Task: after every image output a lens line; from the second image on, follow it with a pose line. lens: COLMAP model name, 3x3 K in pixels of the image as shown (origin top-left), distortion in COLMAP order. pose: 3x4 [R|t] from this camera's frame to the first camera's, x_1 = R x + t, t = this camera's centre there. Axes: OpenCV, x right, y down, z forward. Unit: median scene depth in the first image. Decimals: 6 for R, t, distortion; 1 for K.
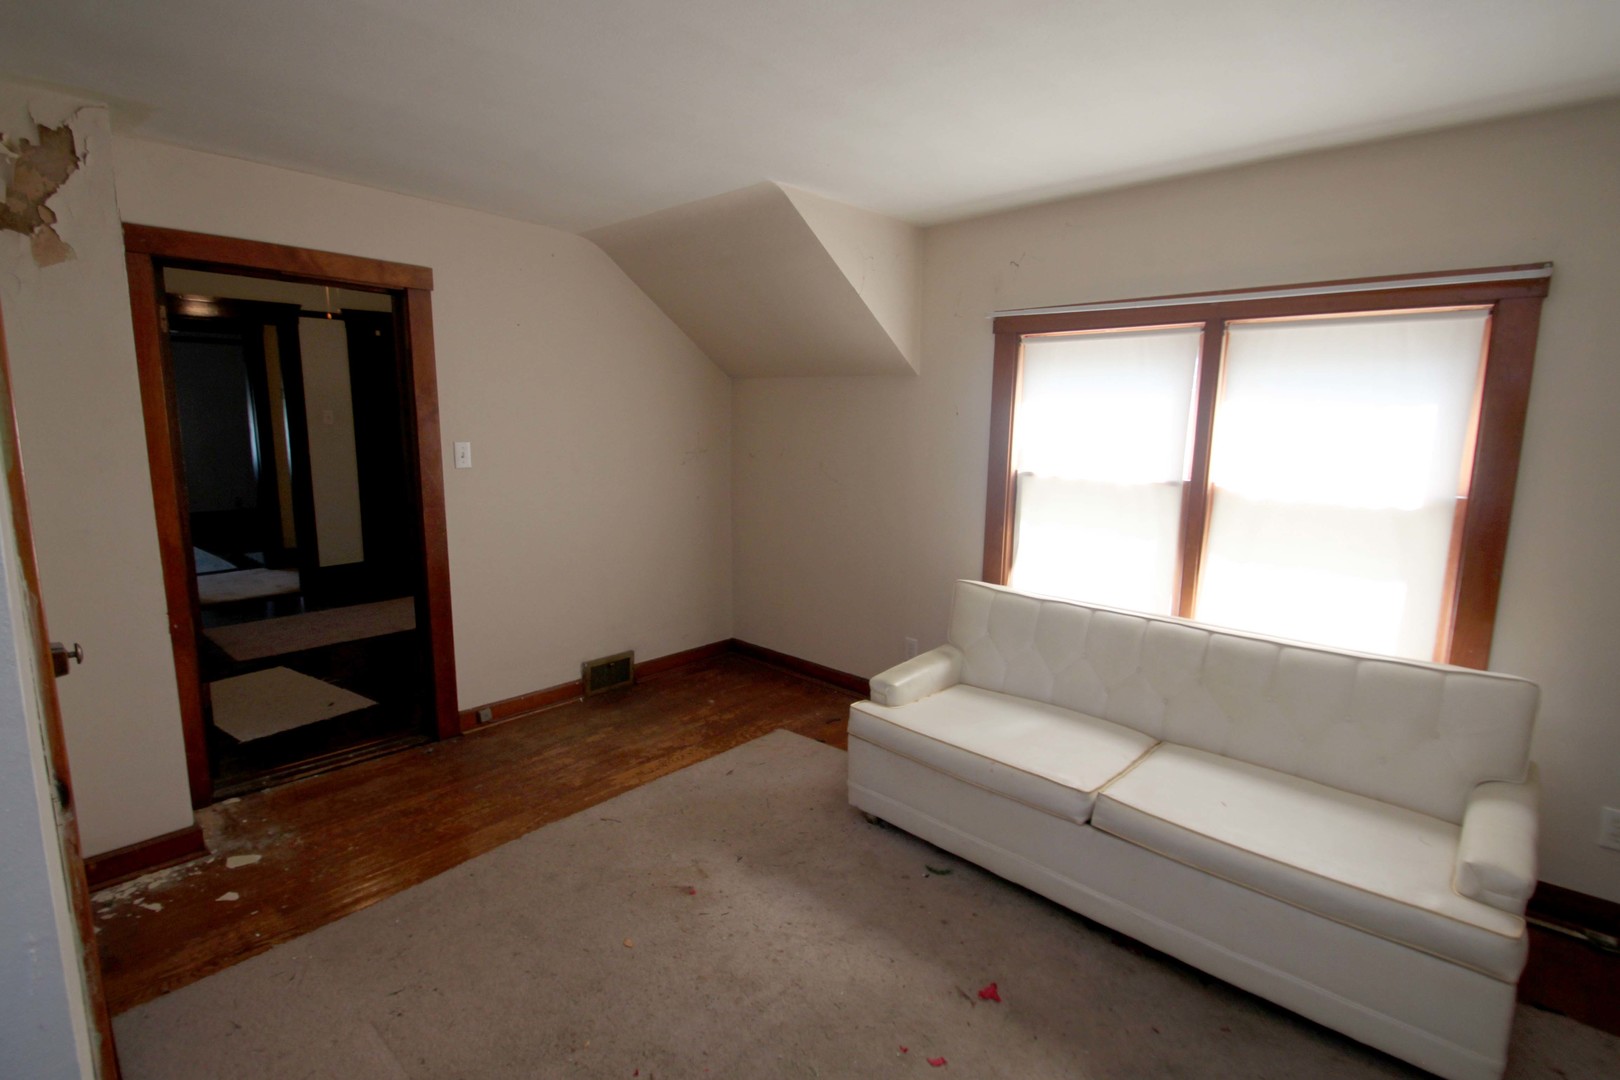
lens RADIAL K [[748.6, 0, 809.2], [0, 748.6, 526.6], [0, 0, 1]] dist [0.017841, -0.020200]
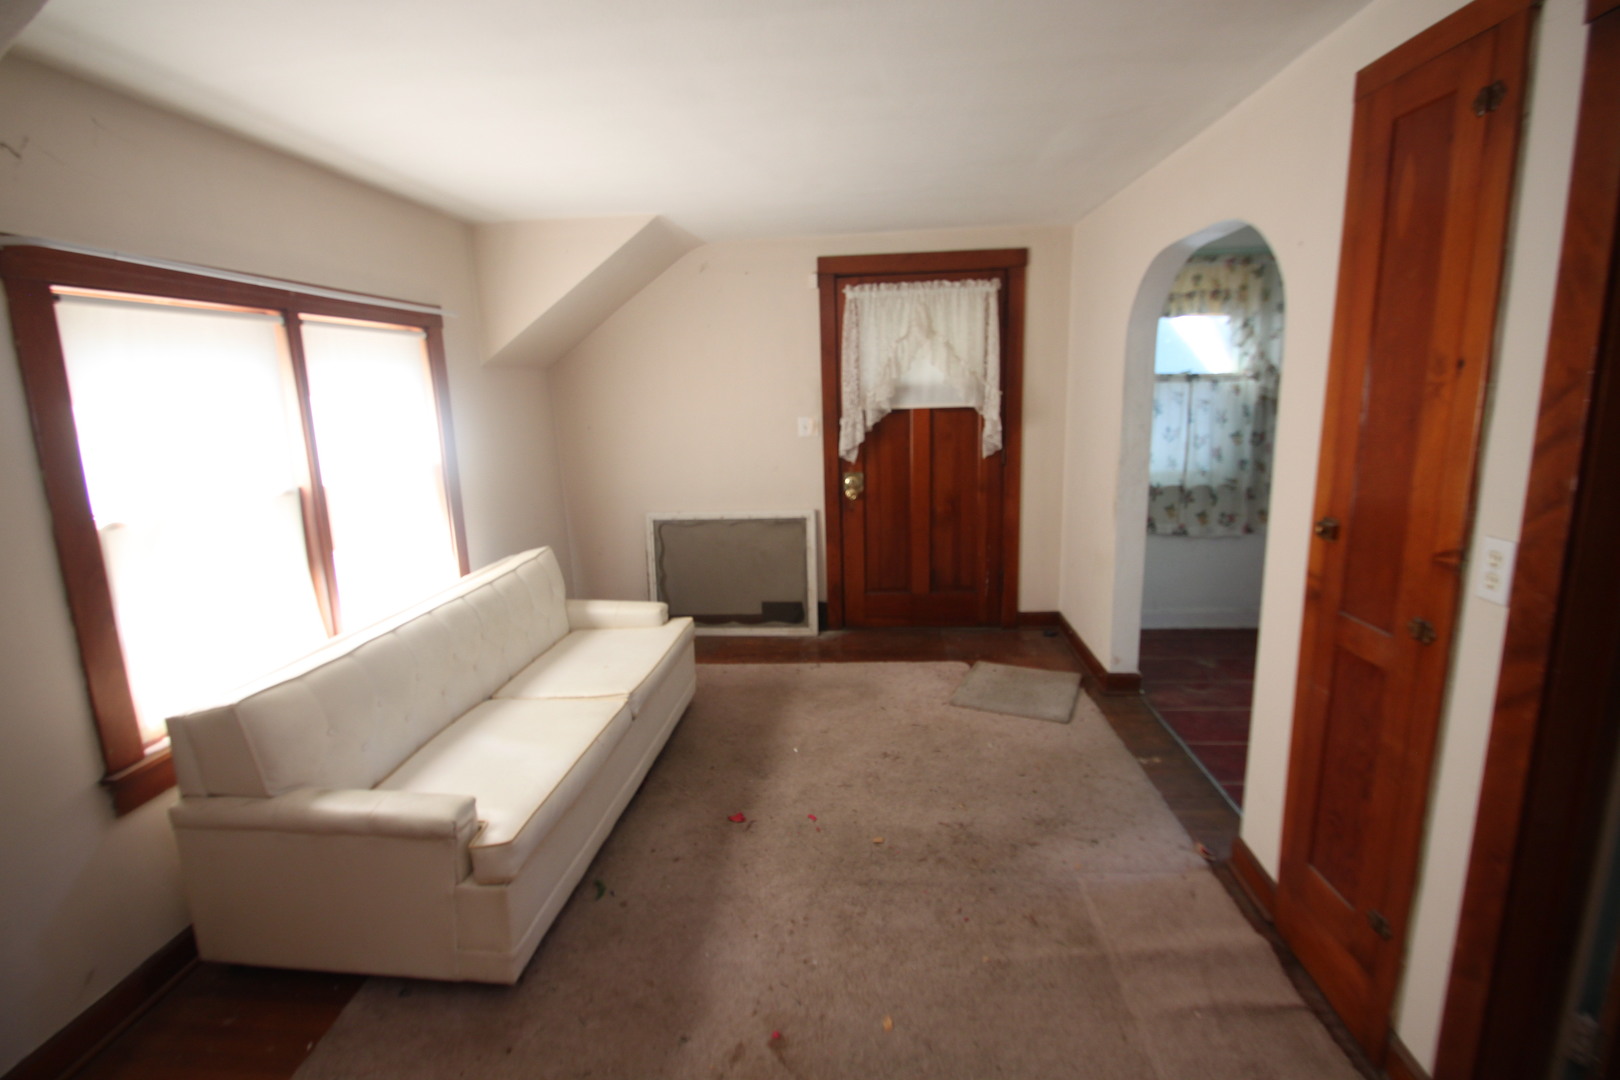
lens RADIAL K [[748.6, 0, 809.2], [0, 748.6, 526.6], [0, 0, 1]] dist [0.017841, -0.020200]
pose [[-0.610952, -0.141661, 0.778891, -0.684945], [0.143244, 0.947840, 0.284747, -0.216301], [-0.778601, 0.285538, -0.558792, 1.226207]]
